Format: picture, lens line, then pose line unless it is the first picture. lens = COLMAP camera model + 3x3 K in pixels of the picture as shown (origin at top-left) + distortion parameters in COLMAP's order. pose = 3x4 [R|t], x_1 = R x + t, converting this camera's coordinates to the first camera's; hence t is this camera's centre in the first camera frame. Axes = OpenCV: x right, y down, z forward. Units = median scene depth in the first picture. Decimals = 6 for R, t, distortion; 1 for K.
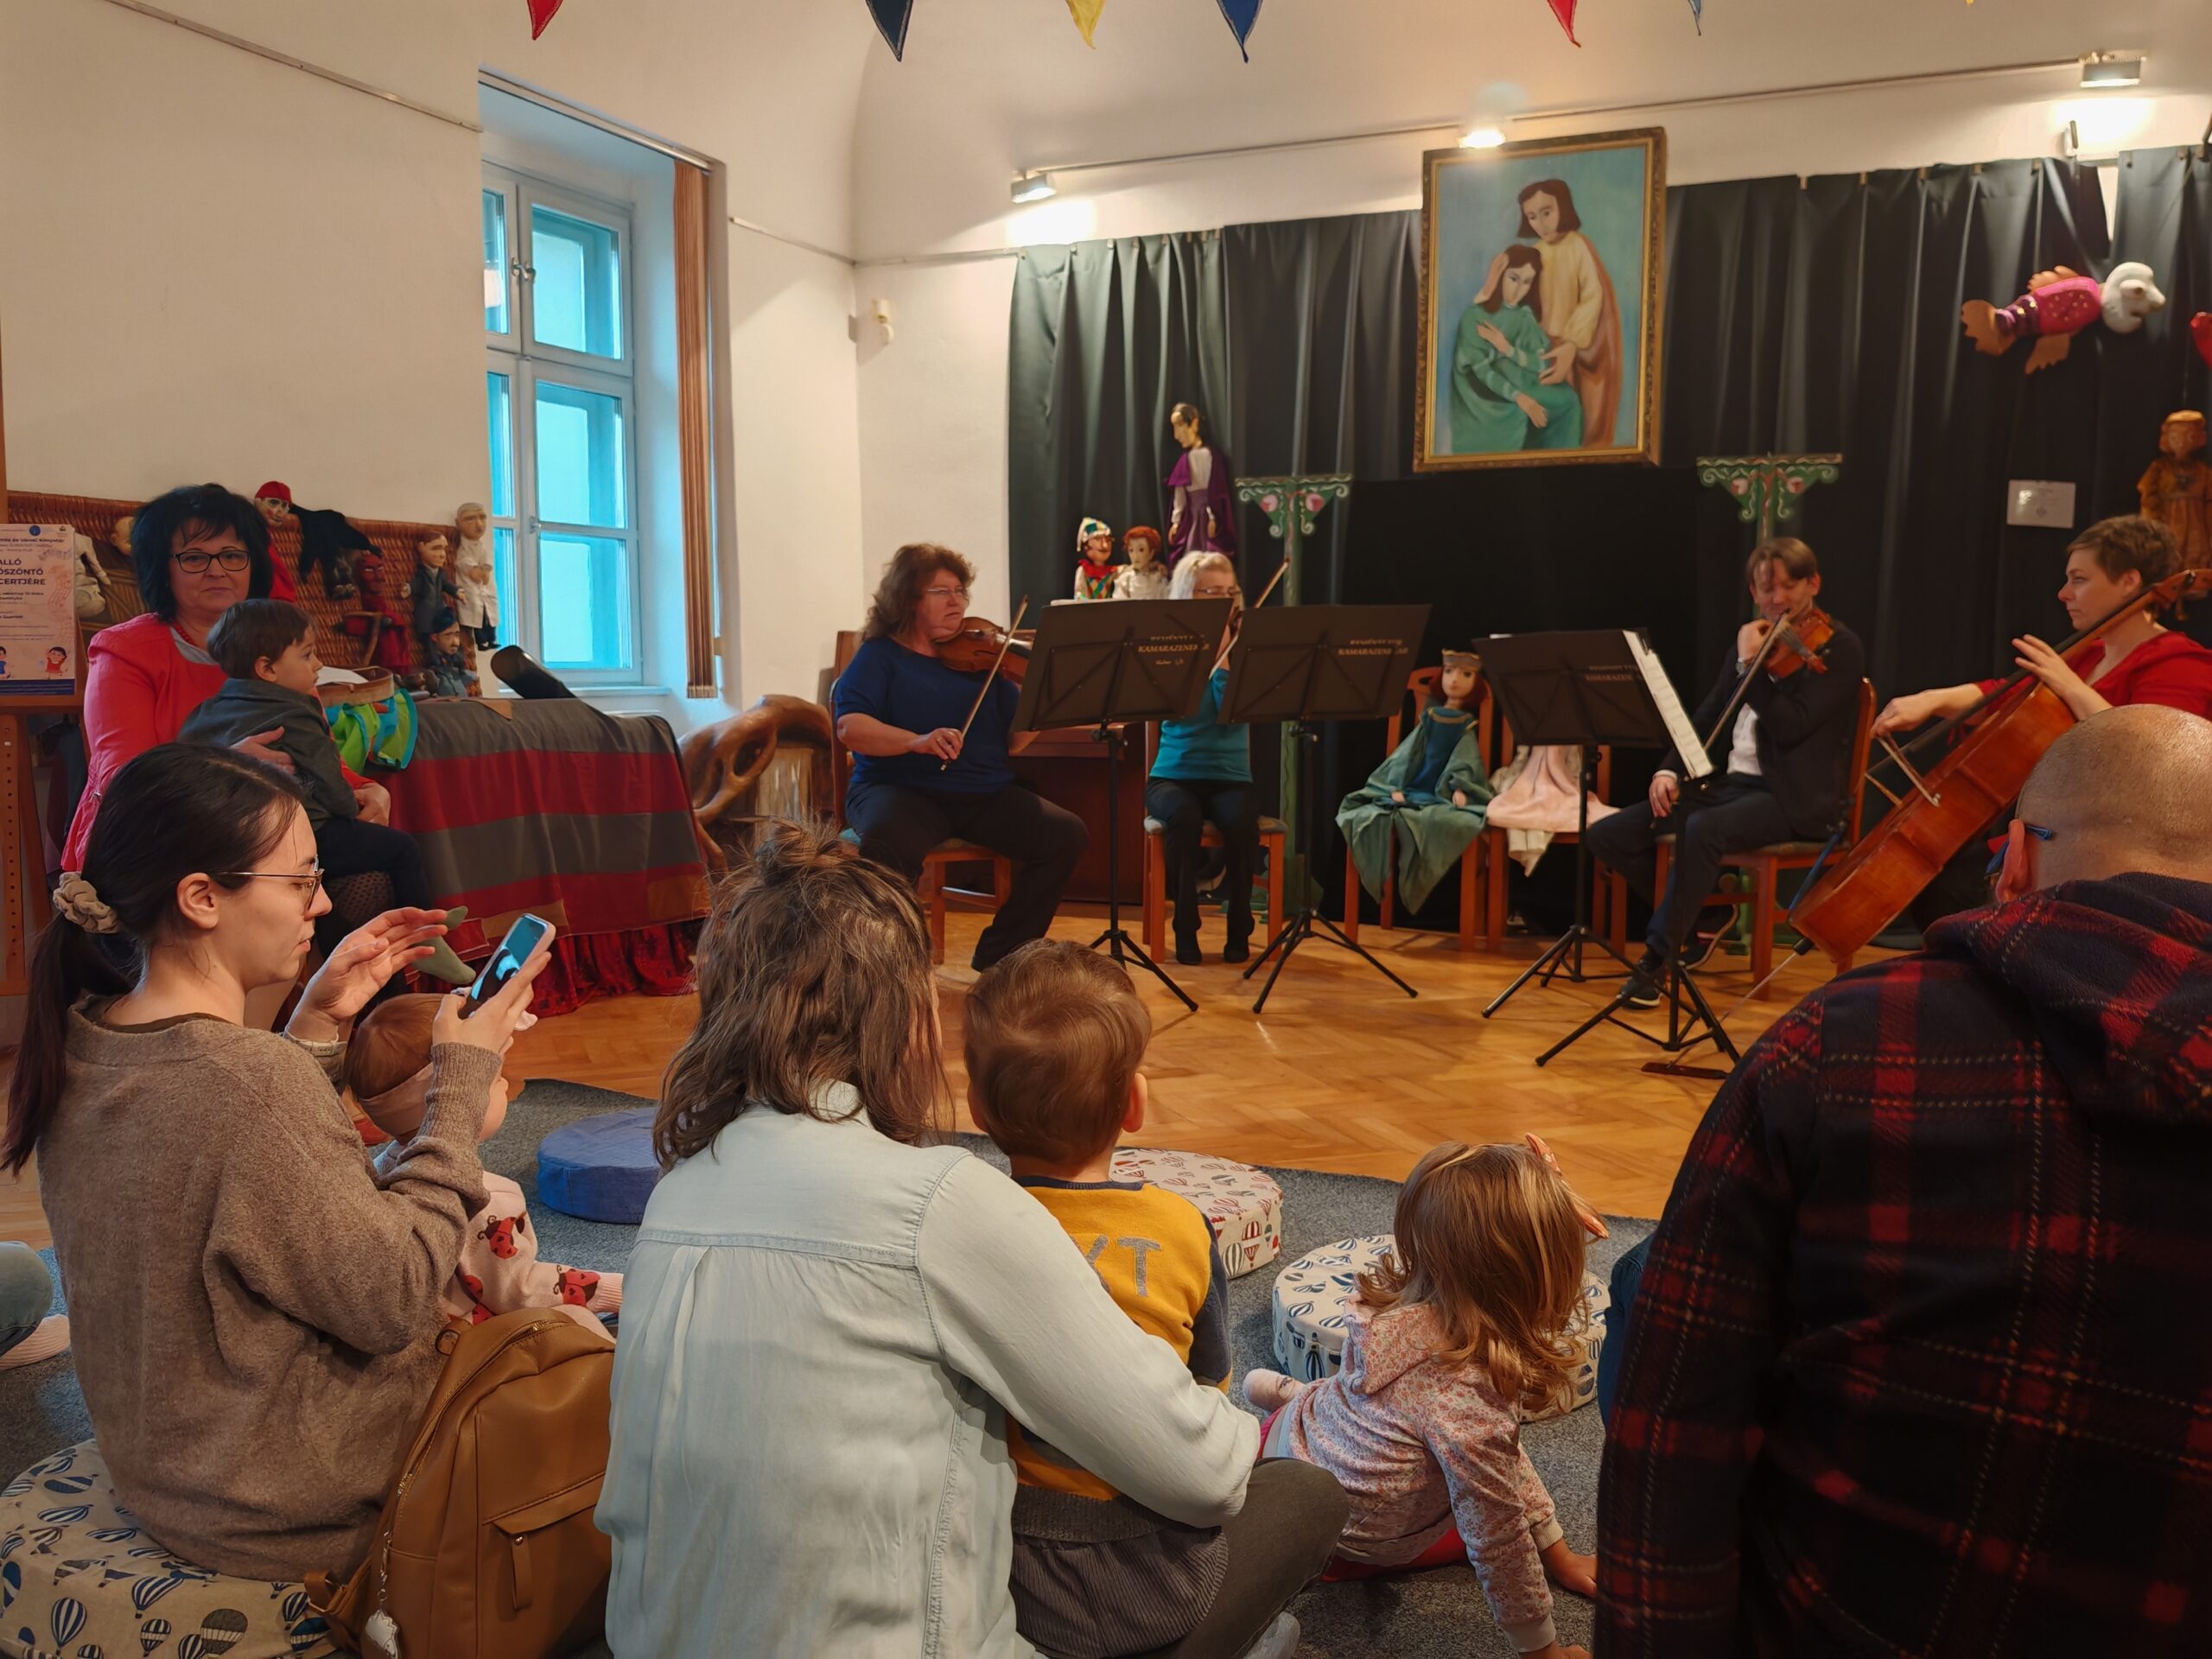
lens RADIAL K [[1795.6, 0, 1098.5], [0, 1795.6, 867.2], [0, 0, 1]] dist [0.115345, -0.288686]
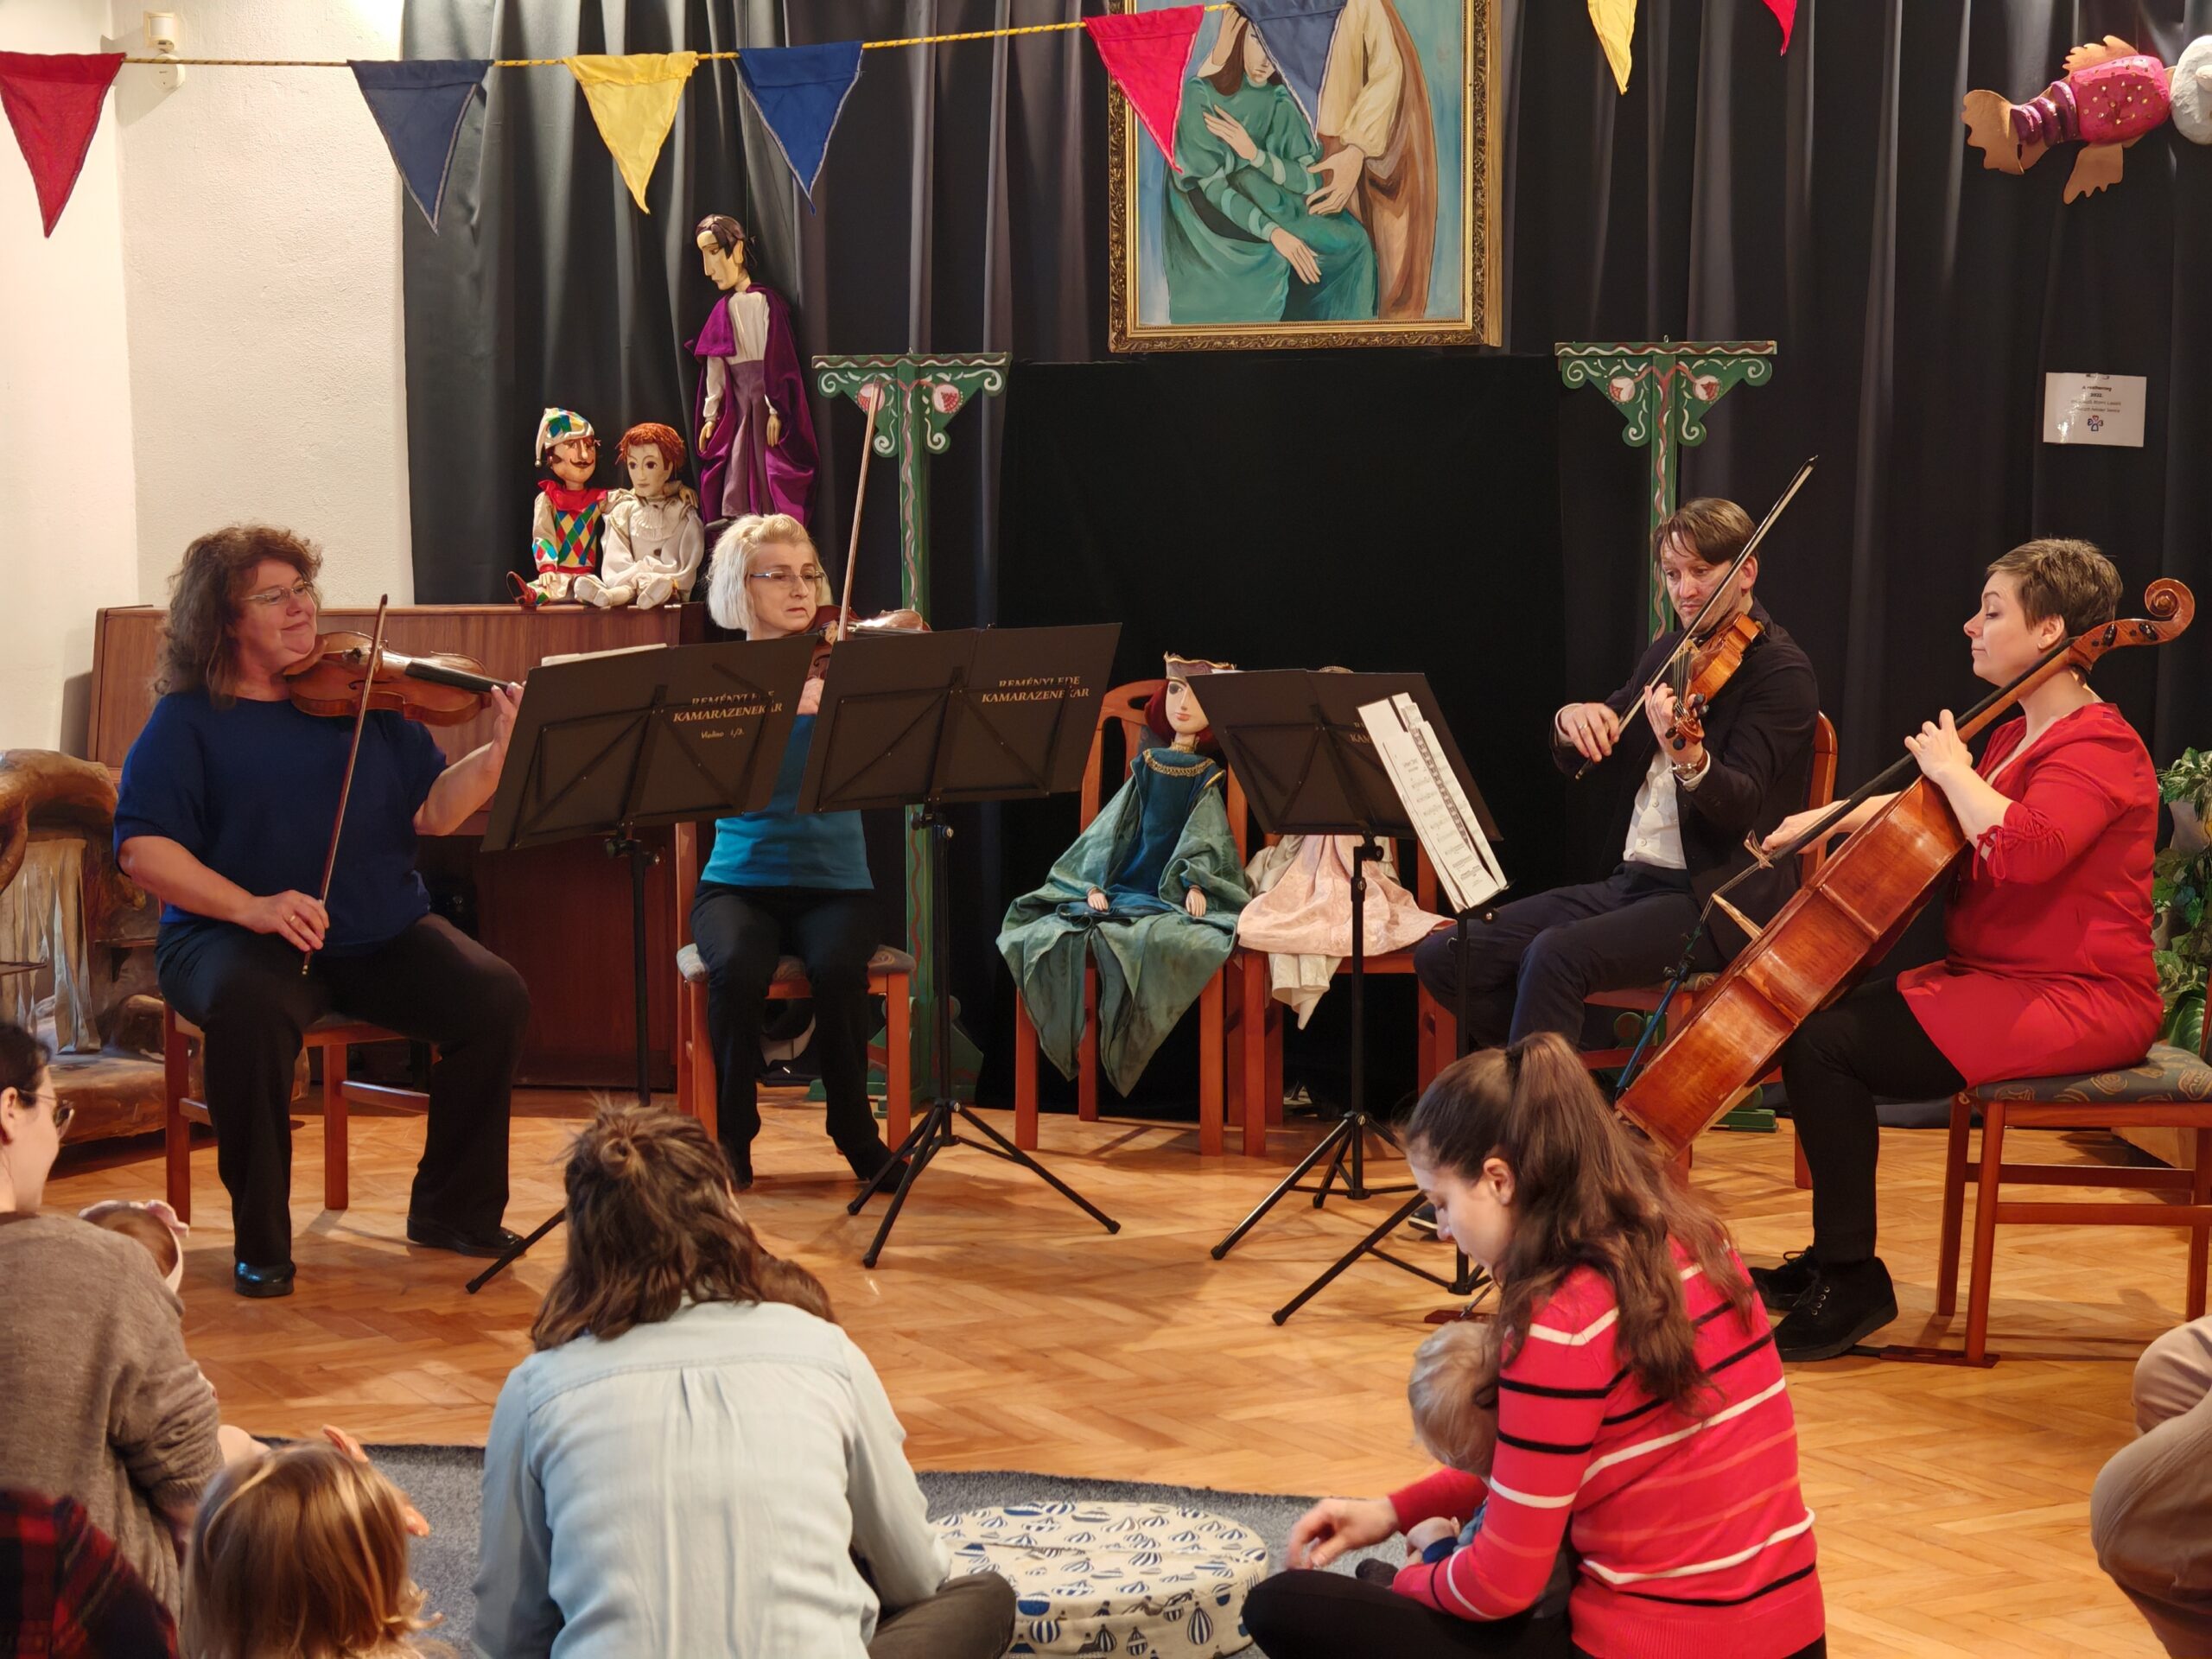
lens RADIAL K [[4344.2, 0, 1106.0], [0, 4344.2, 829.5], [0, 0, 1]] dist [0.117139, -0.406793]
pose [[0.990042, -0.025447, 0.138452, -0.031321], [0.028914, 0.999315, -0.023087, -0.029153], [-0.137770, 0.026860, 0.990100, -0.437869]]
